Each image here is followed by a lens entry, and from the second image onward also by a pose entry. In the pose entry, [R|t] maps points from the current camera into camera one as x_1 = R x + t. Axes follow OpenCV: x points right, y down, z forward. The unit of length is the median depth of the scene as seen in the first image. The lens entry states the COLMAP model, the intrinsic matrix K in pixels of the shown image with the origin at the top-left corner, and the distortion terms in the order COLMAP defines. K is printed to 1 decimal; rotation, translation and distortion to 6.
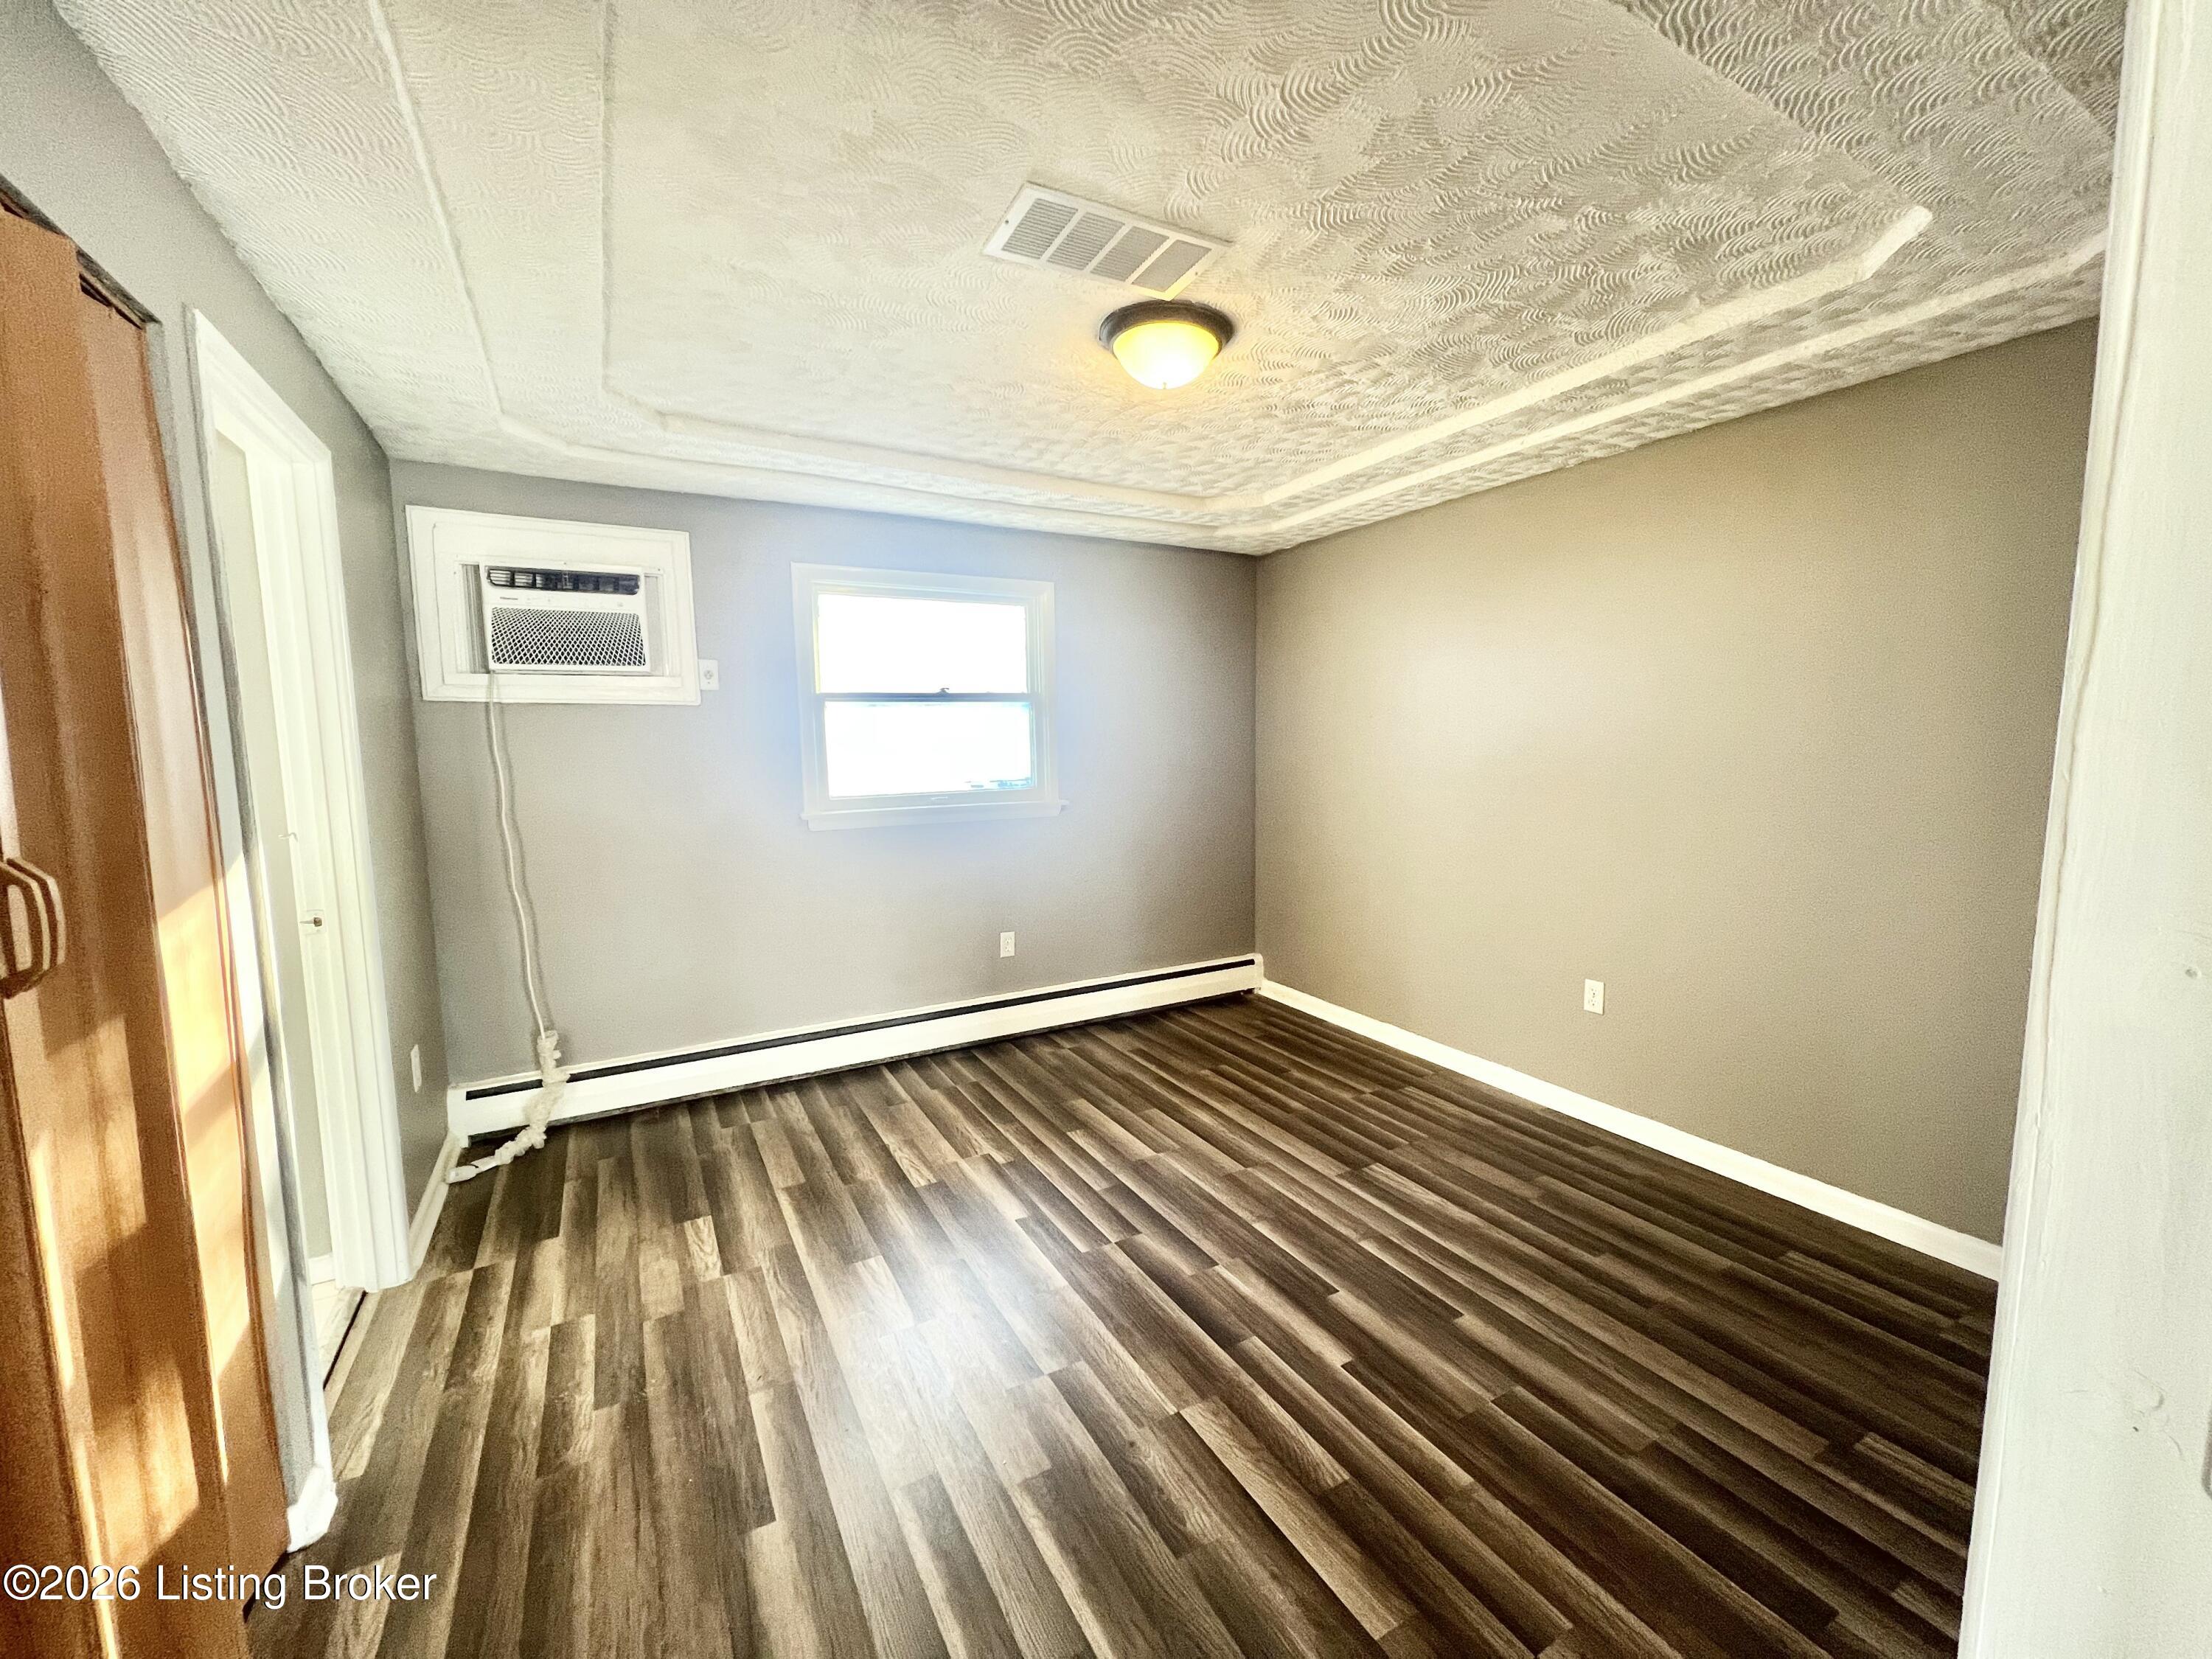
lens RADIAL K [[887.1, 0, 1107.2], [0, 887.1, 831.5], [0, 0, 1]] dist [-0.001826, -0.000116]
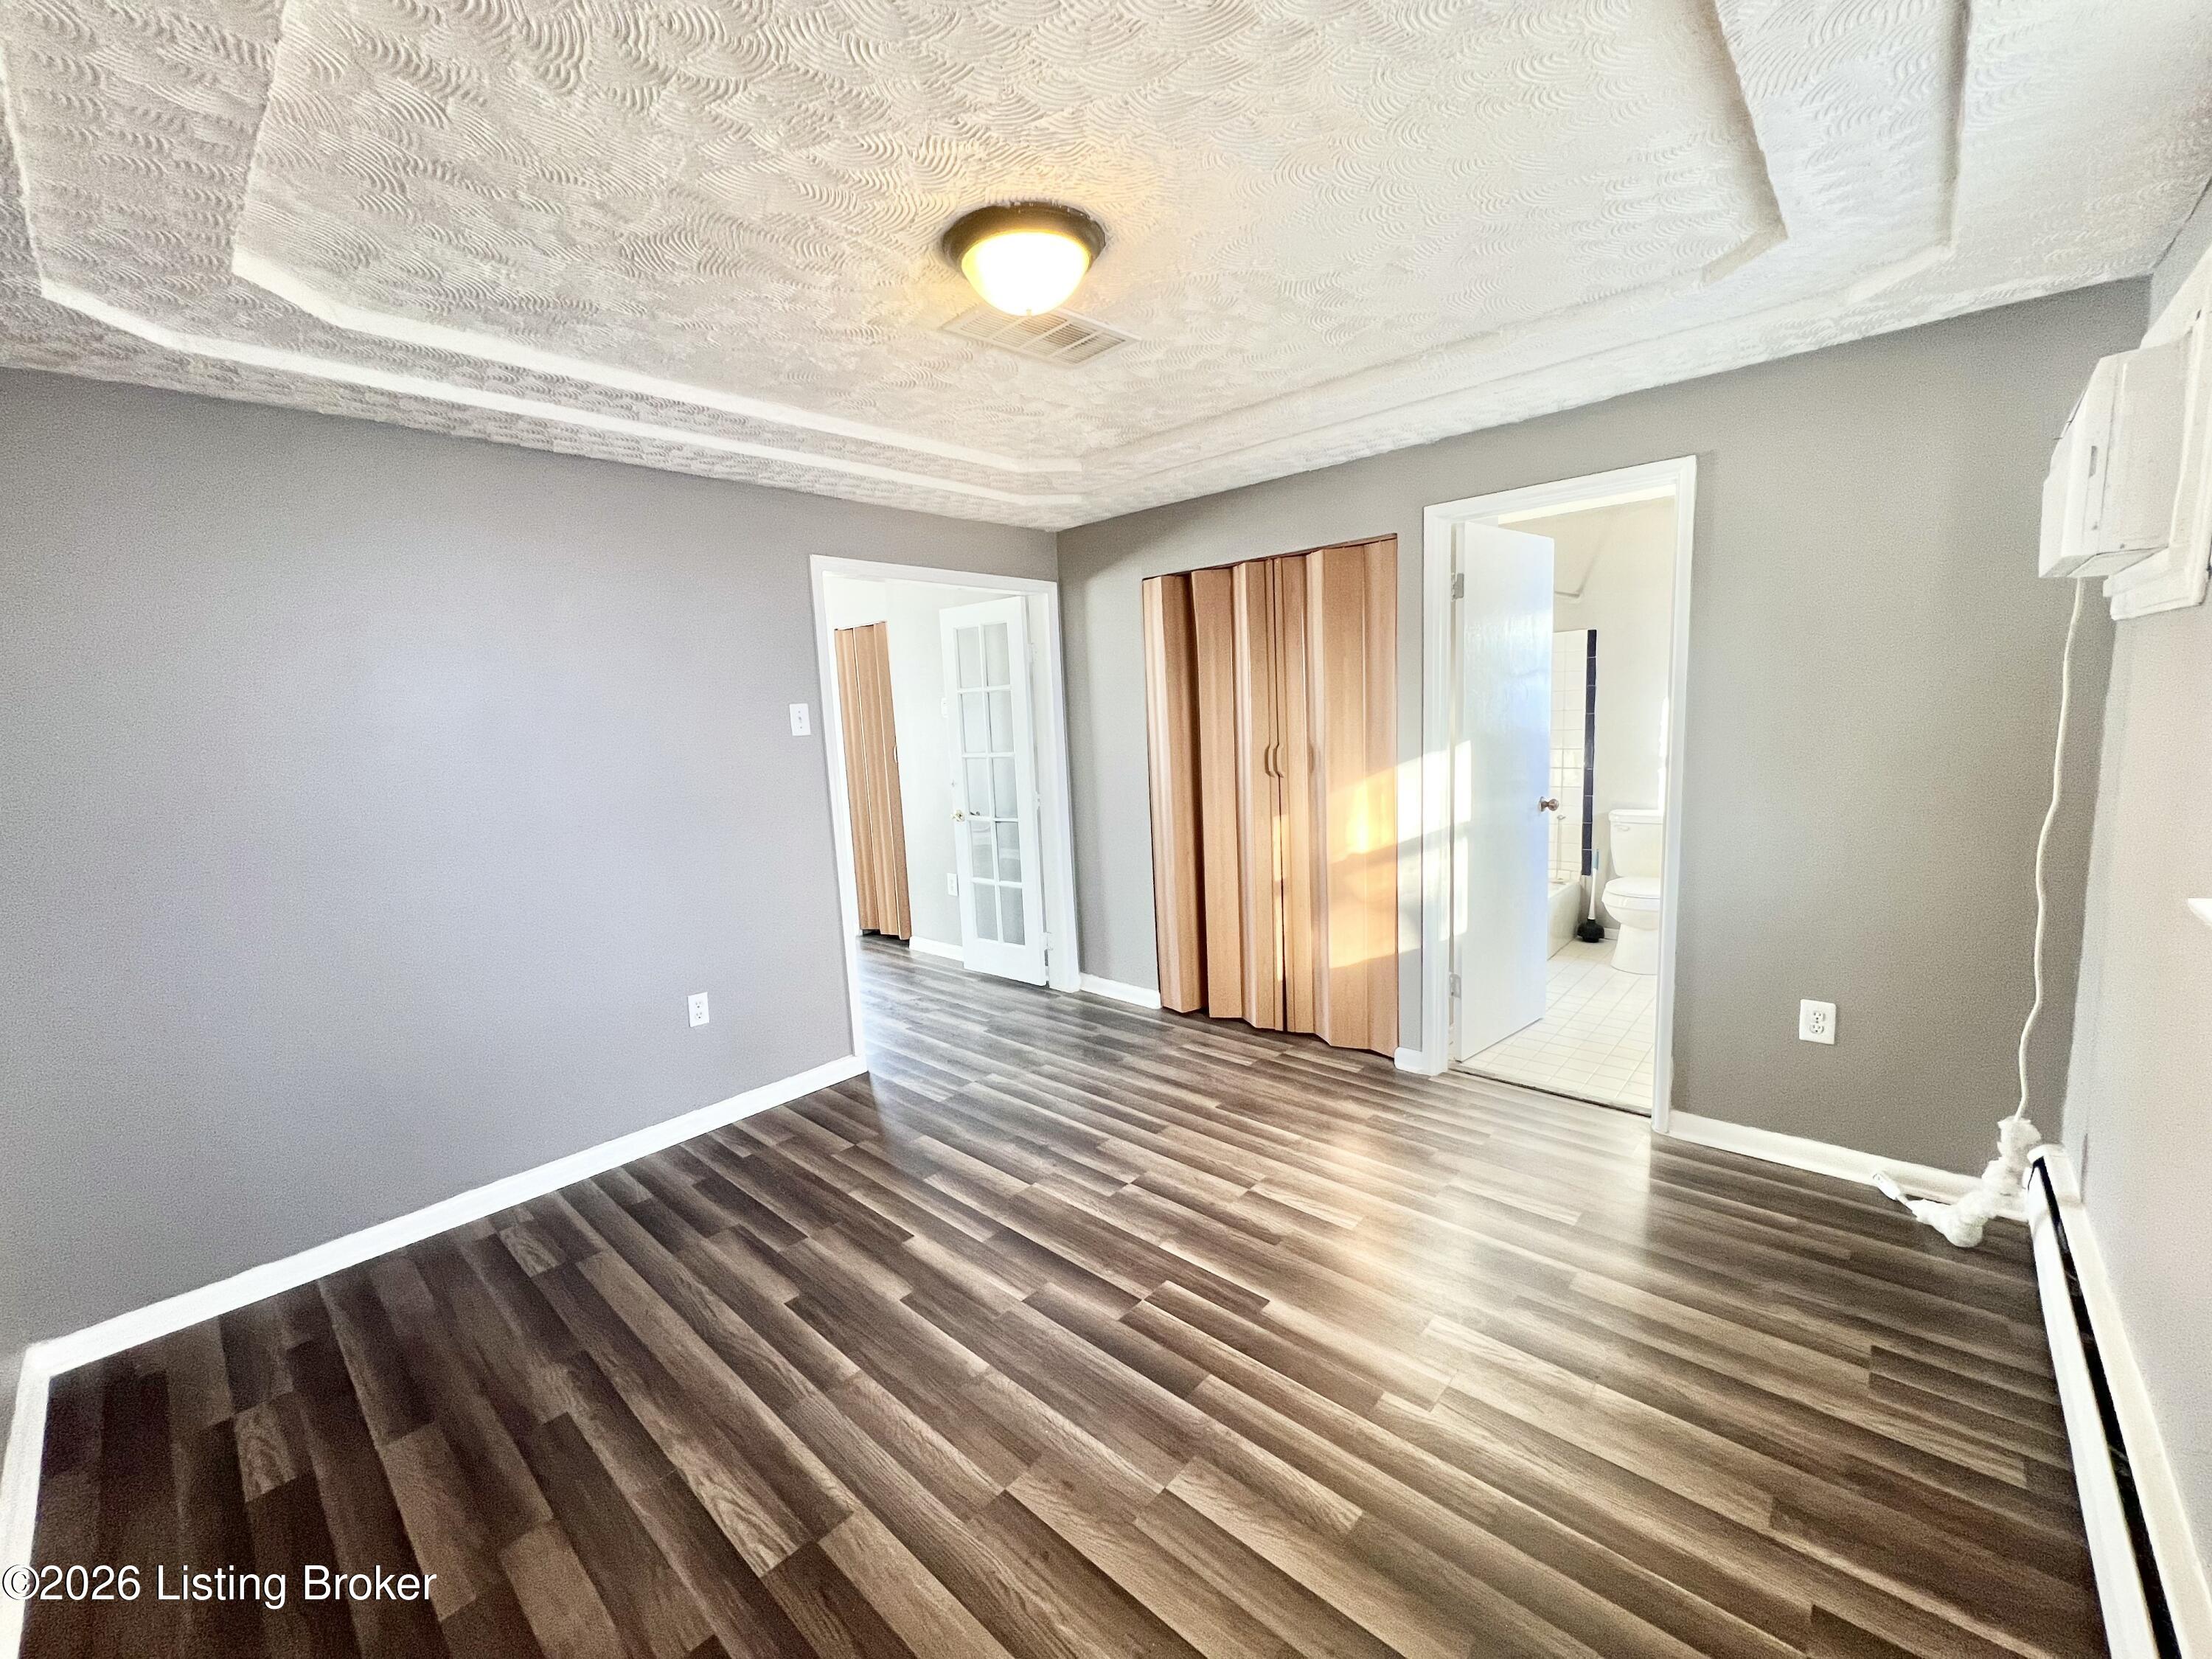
lens RADIAL K [[887.1, 0, 1122.7], [0, 887.1, 825.4], [0, 0, 1]] dist [-0.001826, -0.000116]
pose [[-0.942066, 0.097028, -0.321087, 0.269496], [0.019001, 0.971148, 0.237719, -0.215196], [0.334889, 0.217846, -0.916729, 1.727919]]
